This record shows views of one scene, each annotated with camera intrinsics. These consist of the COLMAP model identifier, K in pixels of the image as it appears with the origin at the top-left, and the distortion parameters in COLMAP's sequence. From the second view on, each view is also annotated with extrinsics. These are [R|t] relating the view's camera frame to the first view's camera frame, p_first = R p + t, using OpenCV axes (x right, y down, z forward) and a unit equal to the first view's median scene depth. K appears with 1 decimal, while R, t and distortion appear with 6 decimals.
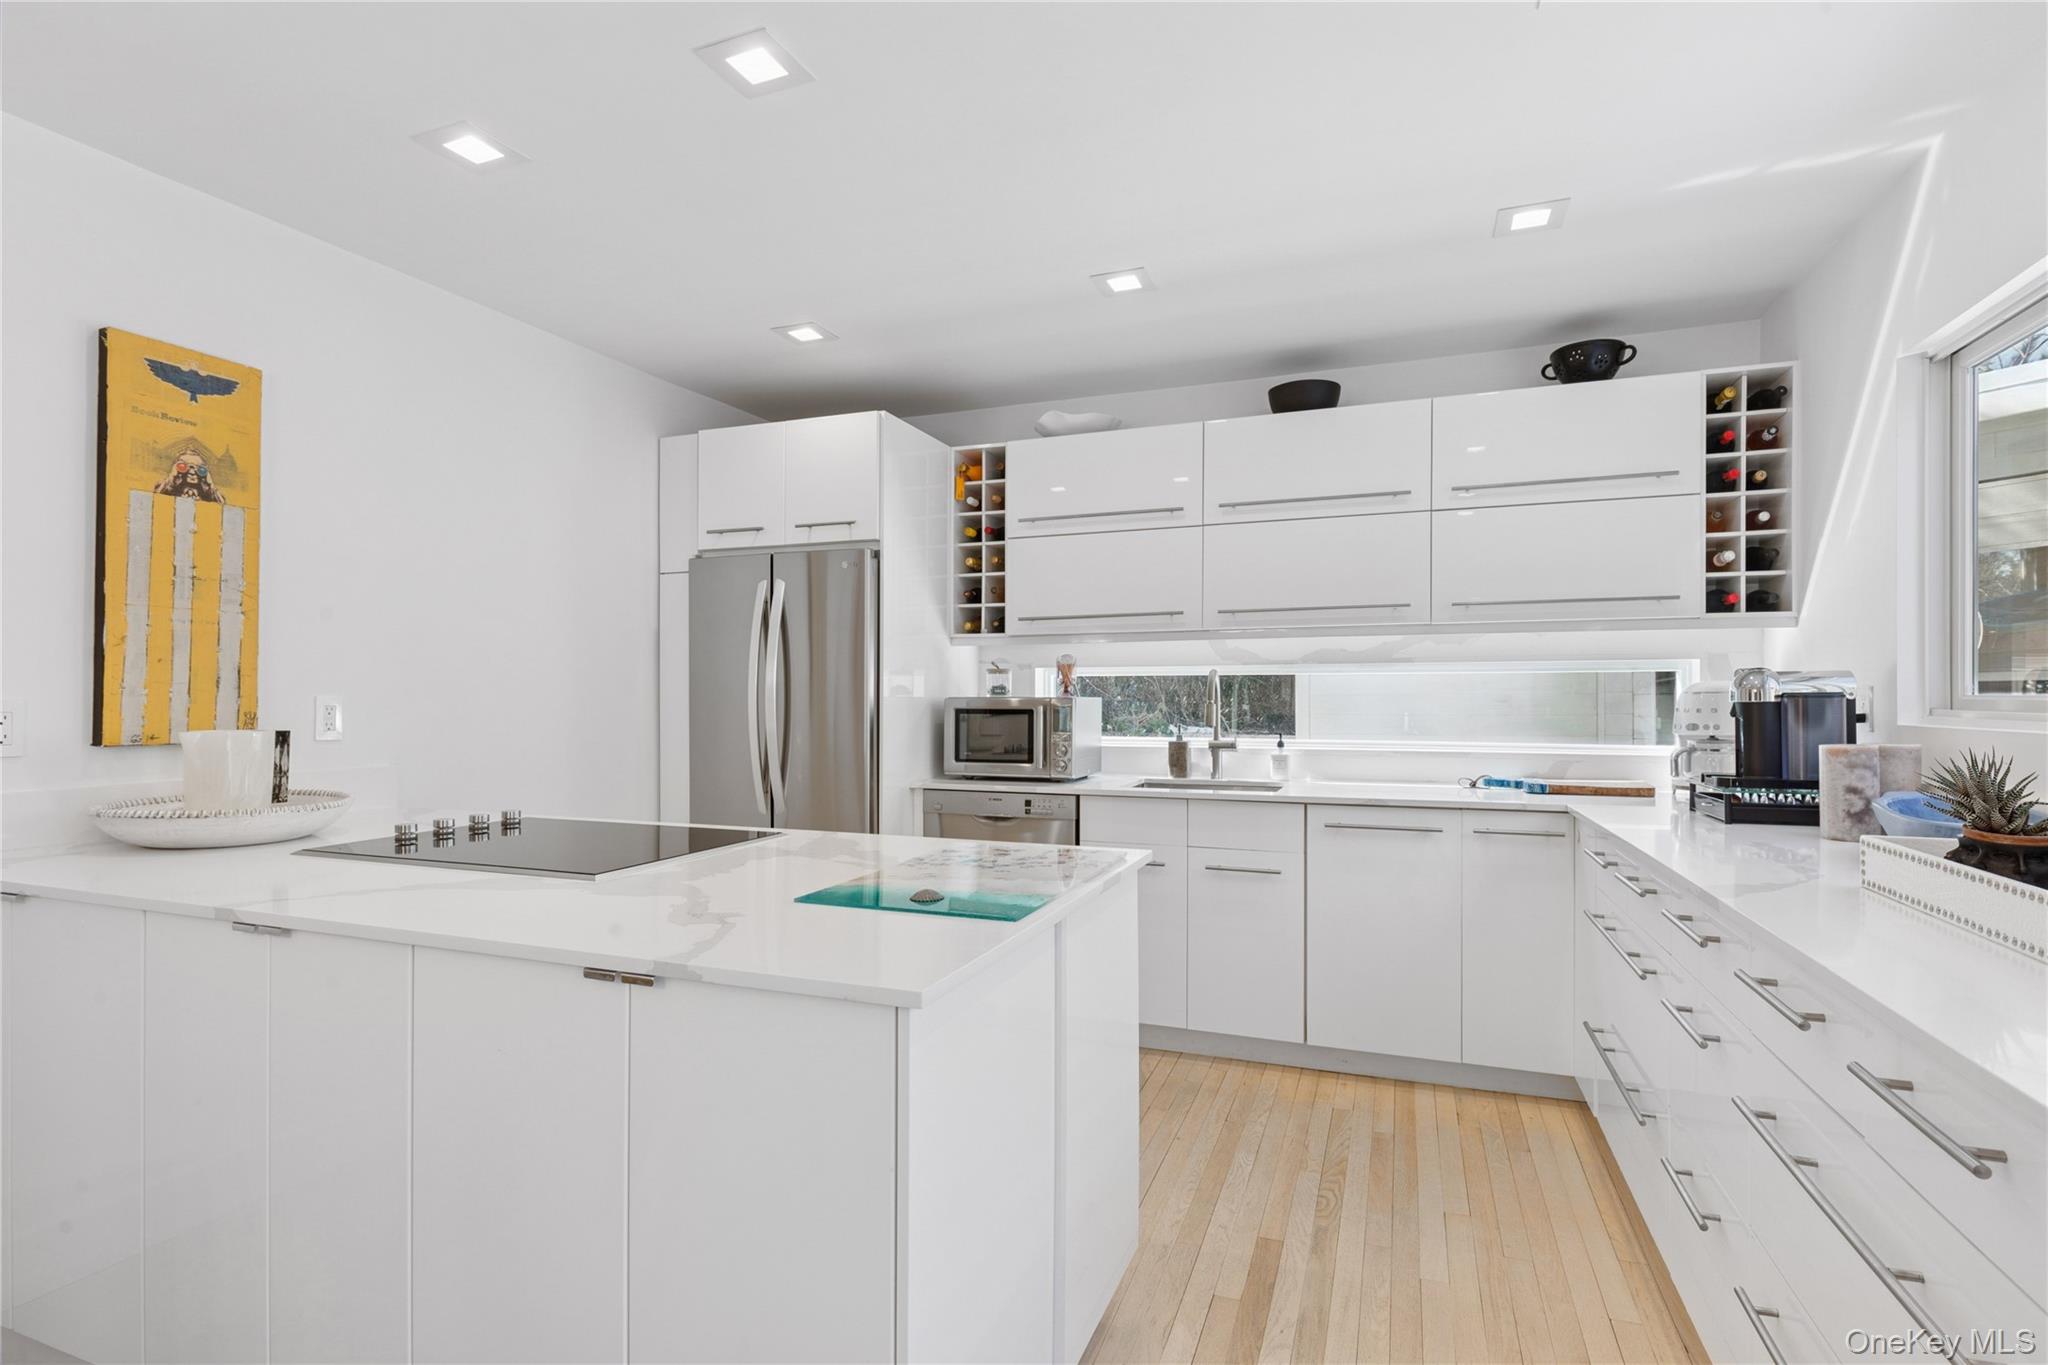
lens RADIAL K [[967.6, 0, 1044.3], [0, 967.6, 688.2], [0, 0, 1]] dist [-0.004584, -0.001035]
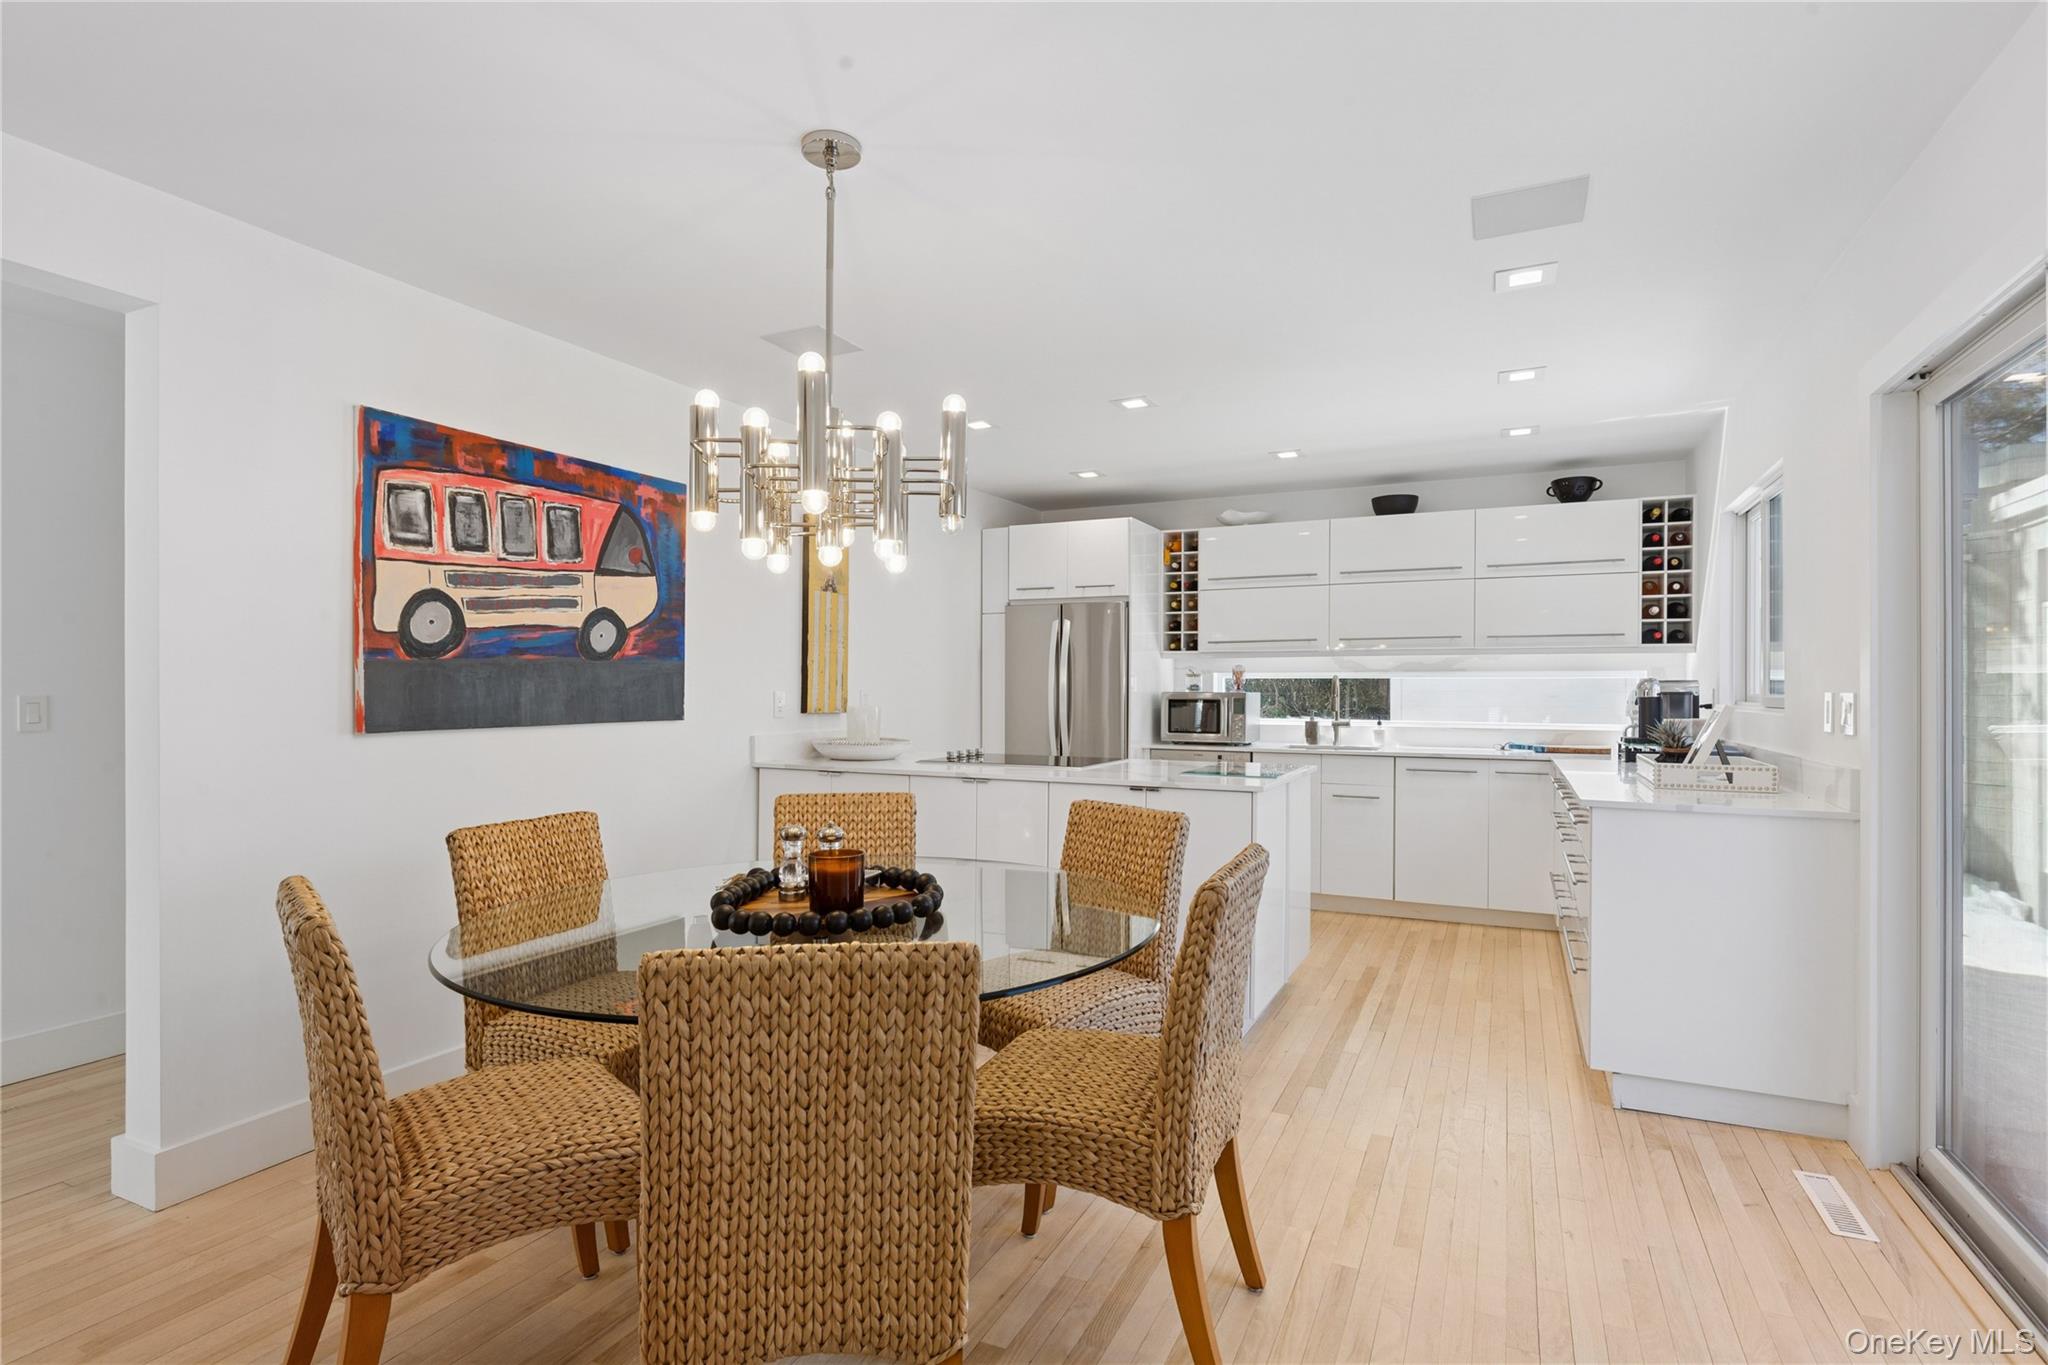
lens RADIAL K [[983.1, 0, 1042.2], [0, 983.1, 678.4], [0, 0, 1]] dist [-0.005685, -0.000190]
pose [[0.995871, 0.003678, -0.090706, -0.190508], [-0.004044, 0.999984, -0.003847, -0.007605], [0.090691, 0.004198, 0.995870, -0.778675]]
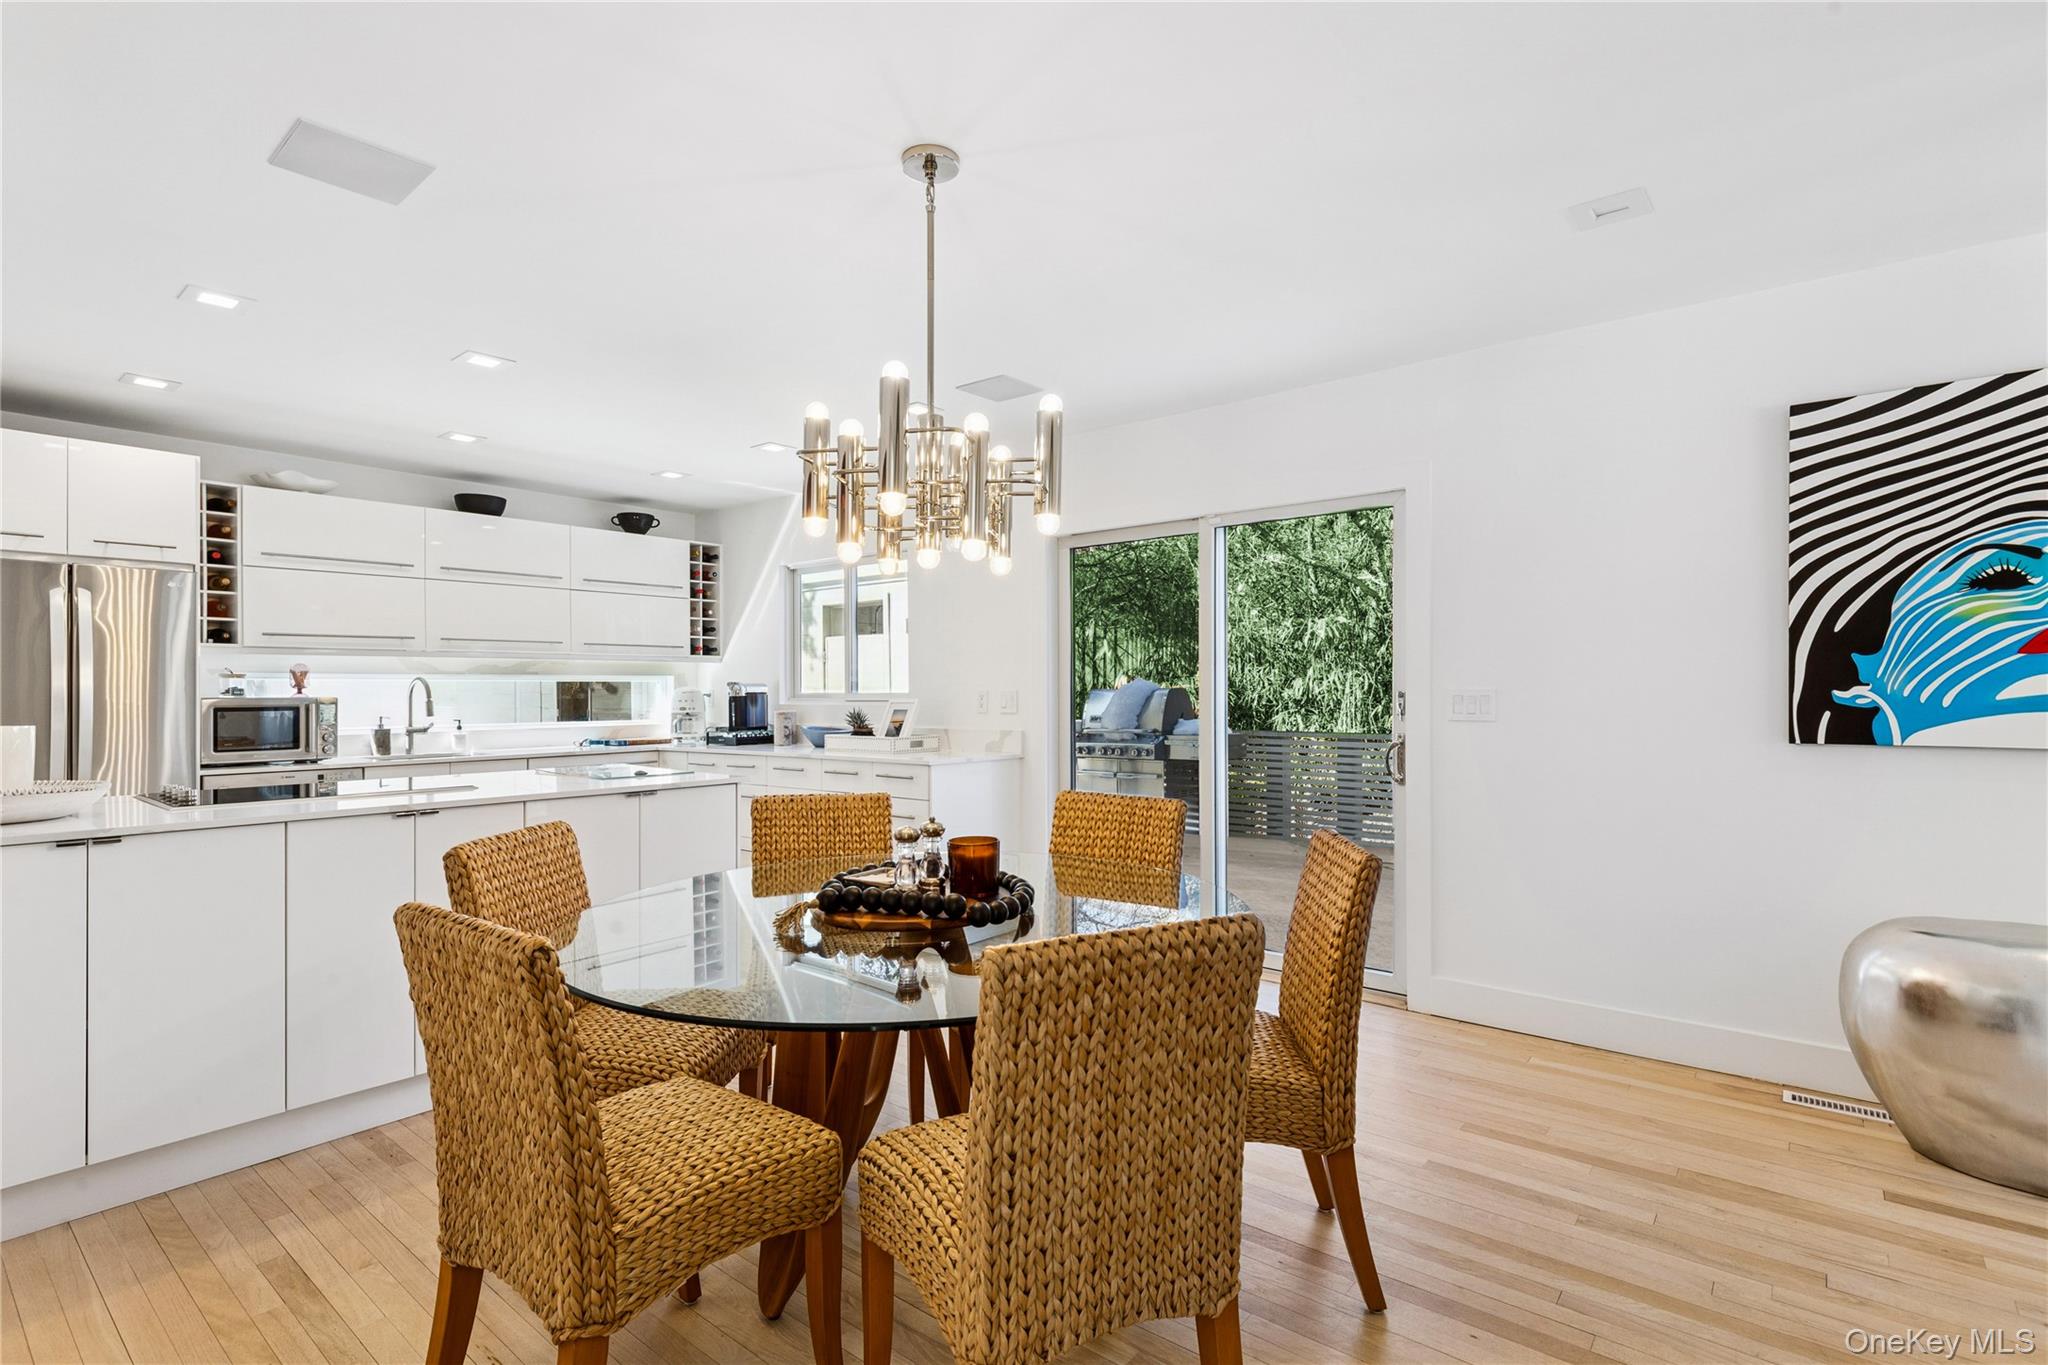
lens RADIAL K [[967.6, 0, 1010.5], [0, 967.6, 690.4], [0, 0, 1]] dist [-0.004584, -0.001035]
pose [[0.343348, -0.002643, 0.939204, -1.081526], [0.000017, 0.999996, 0.002808, -0.004595], [-0.939208, -0.000948, 0.343347, -0.398828]]
